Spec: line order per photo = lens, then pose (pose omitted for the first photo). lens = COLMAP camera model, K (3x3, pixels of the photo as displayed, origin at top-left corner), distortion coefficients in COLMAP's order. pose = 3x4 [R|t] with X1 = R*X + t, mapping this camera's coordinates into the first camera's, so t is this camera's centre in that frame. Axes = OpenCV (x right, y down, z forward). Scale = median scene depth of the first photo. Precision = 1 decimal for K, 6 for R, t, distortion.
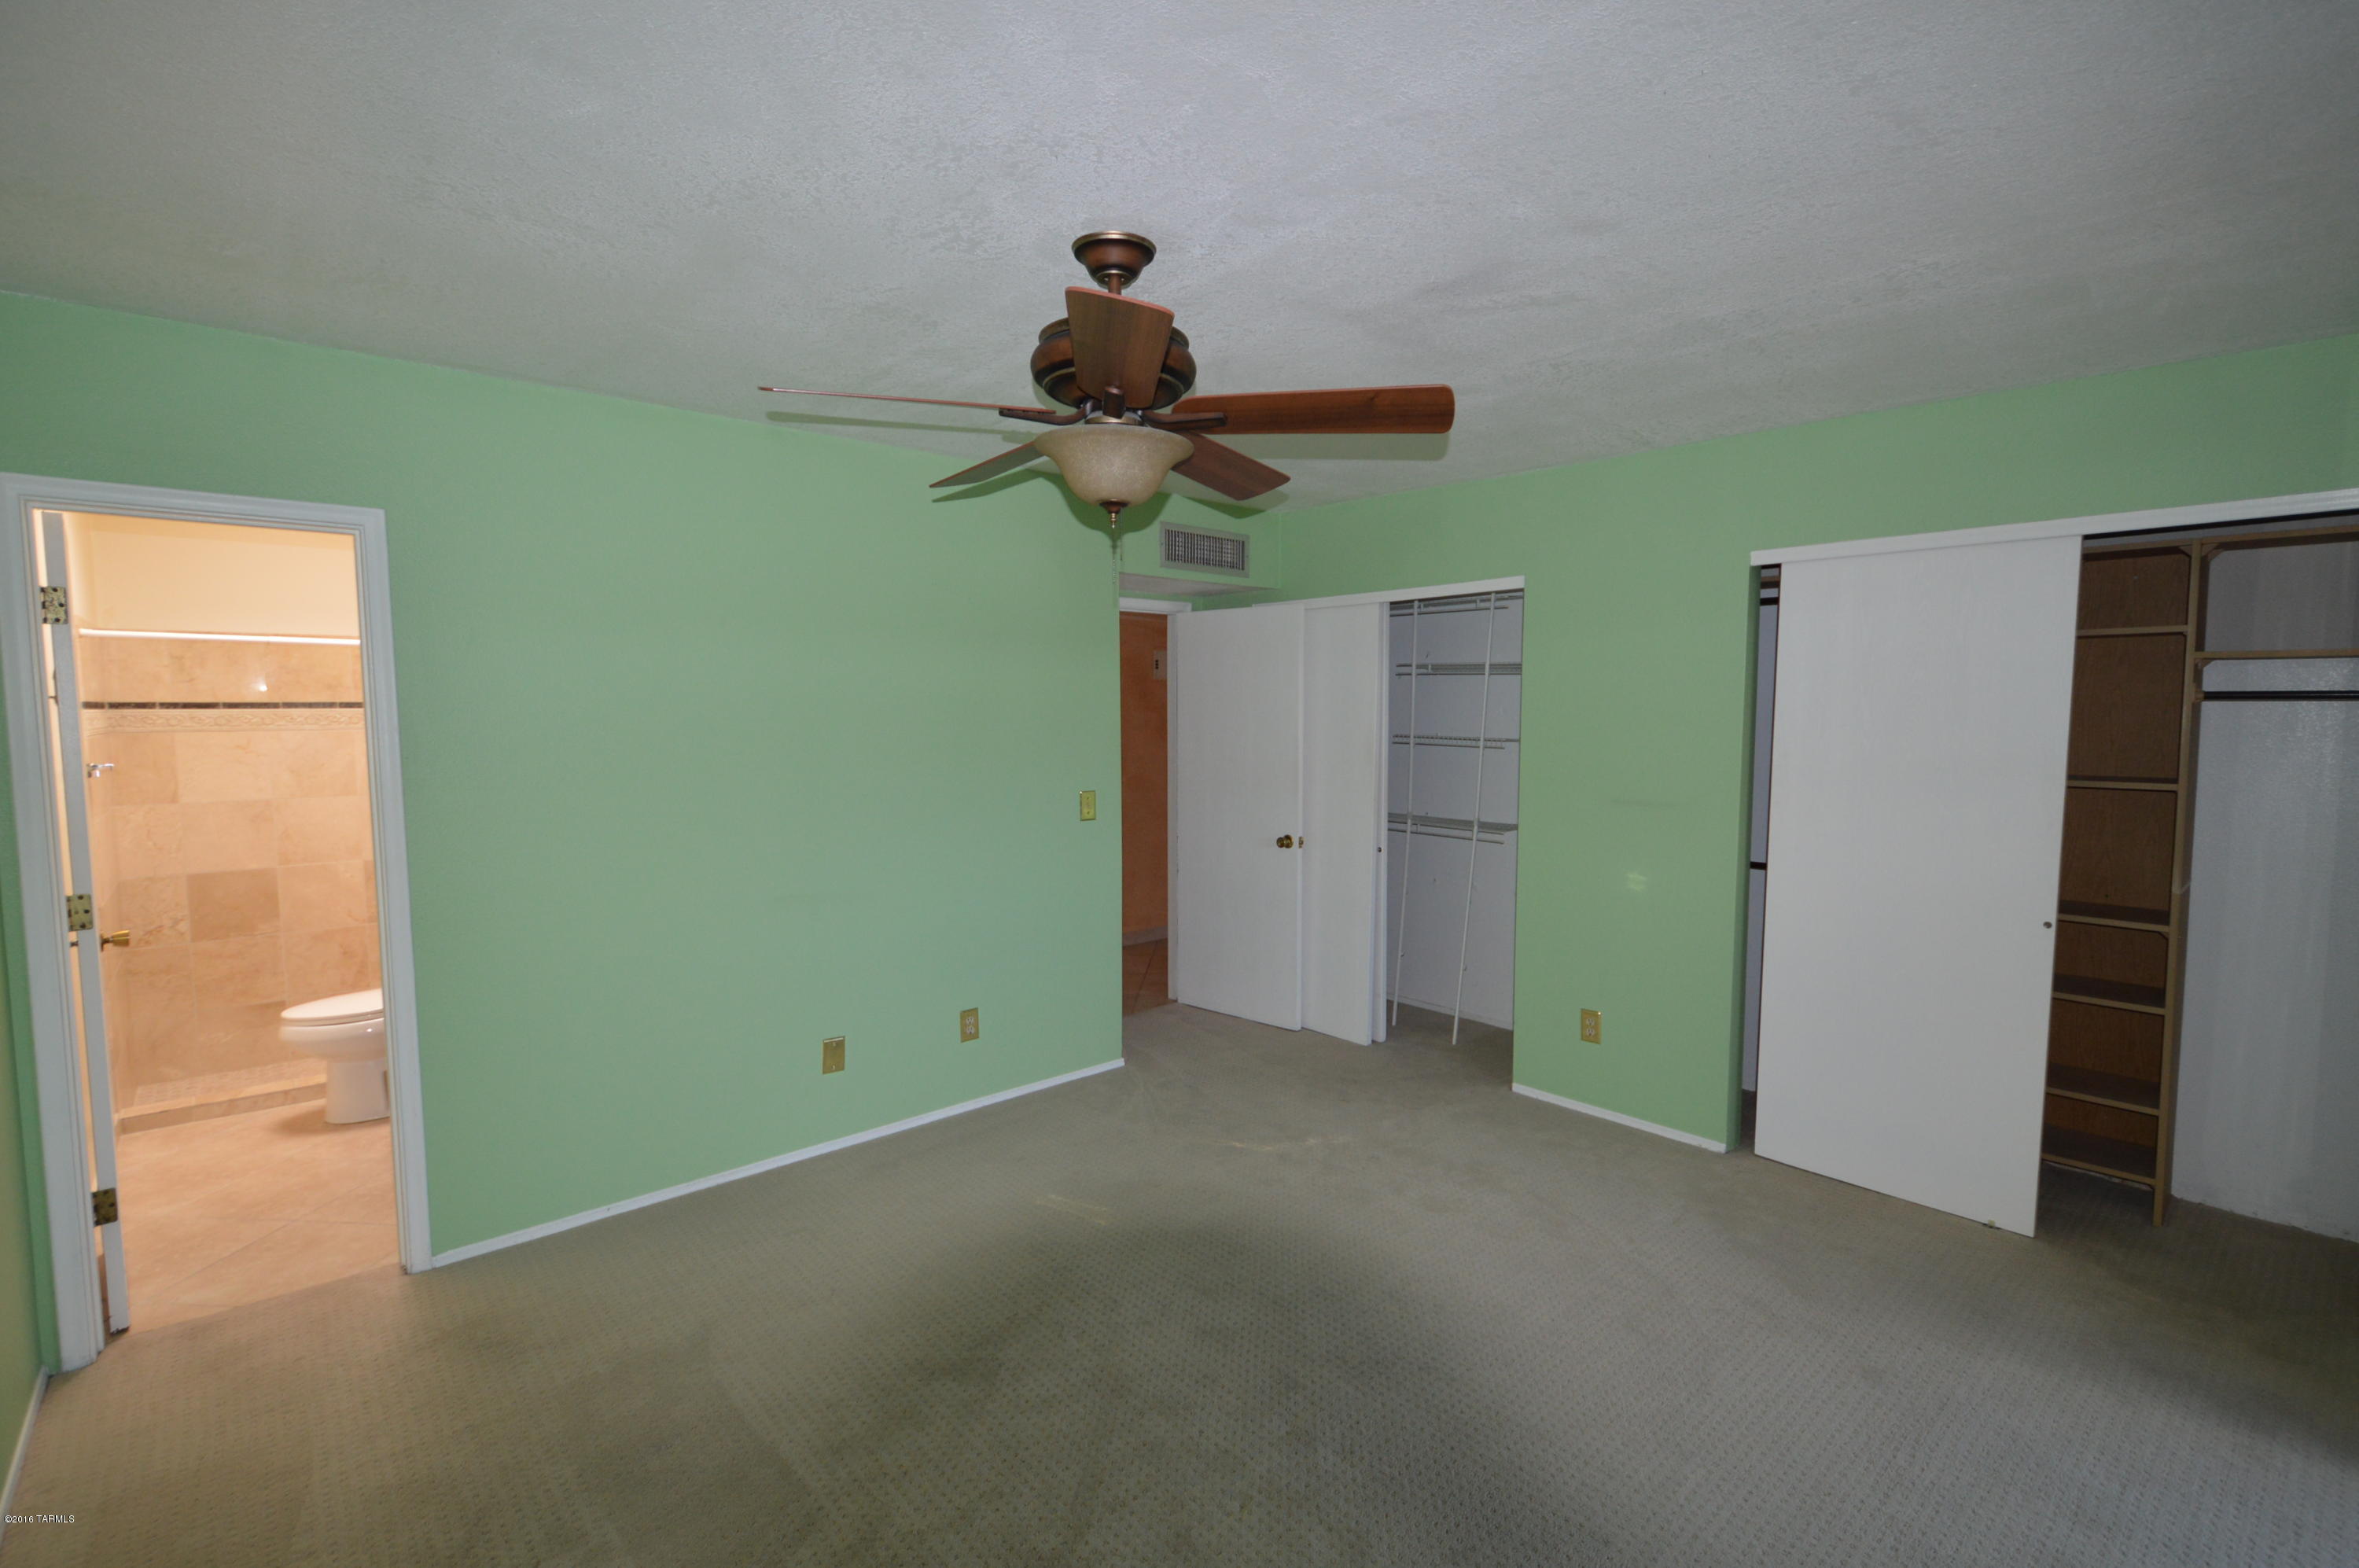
lens RADIAL K [[1066.0, 0, 1173.5], [0, 1066.0, 785.9], [0, 0, 1]] dist [0.011484, -0.004878]
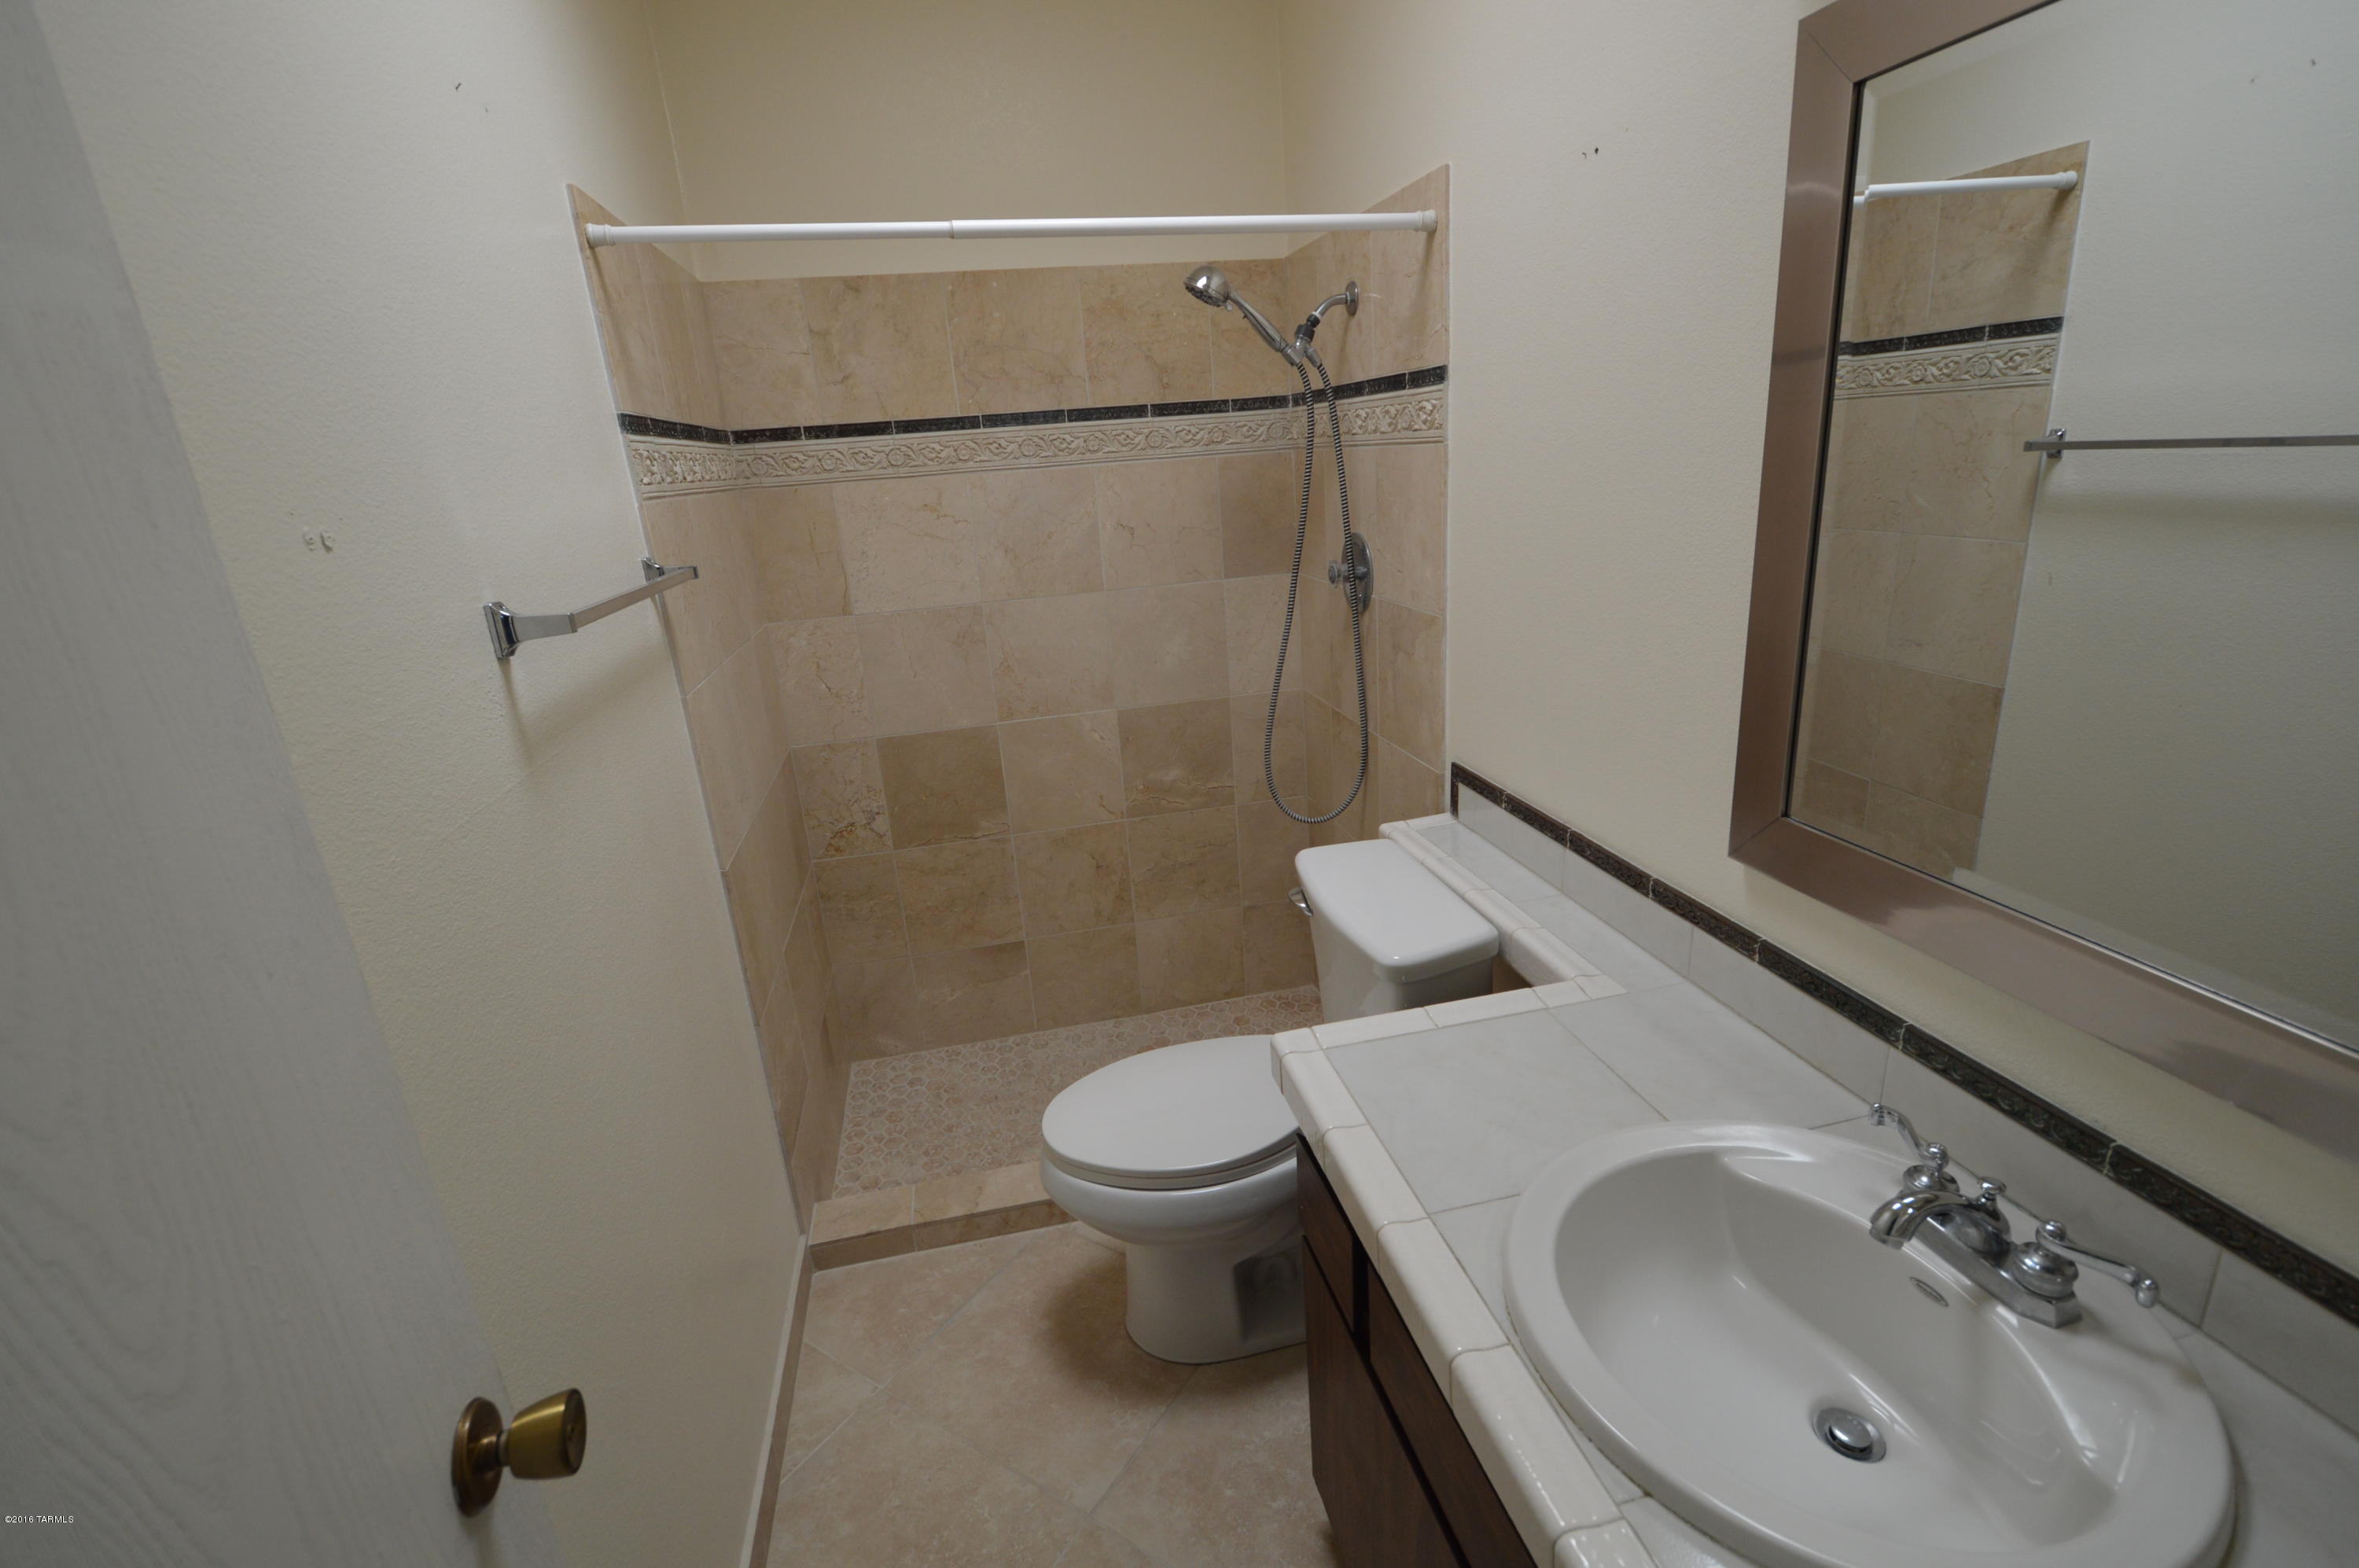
lens RADIAL K [[1066.0, 0, 1186.6], [0, 1066.0, 781.0], [0, 0, 1]] dist [0.011484, -0.004878]
pose [[0.876745, 0.090019, -0.472456, -0.494729], [0.028796, 0.970741, 0.238397, -0.026914], [0.480093, -0.222618, 0.848500, 0.581038]]
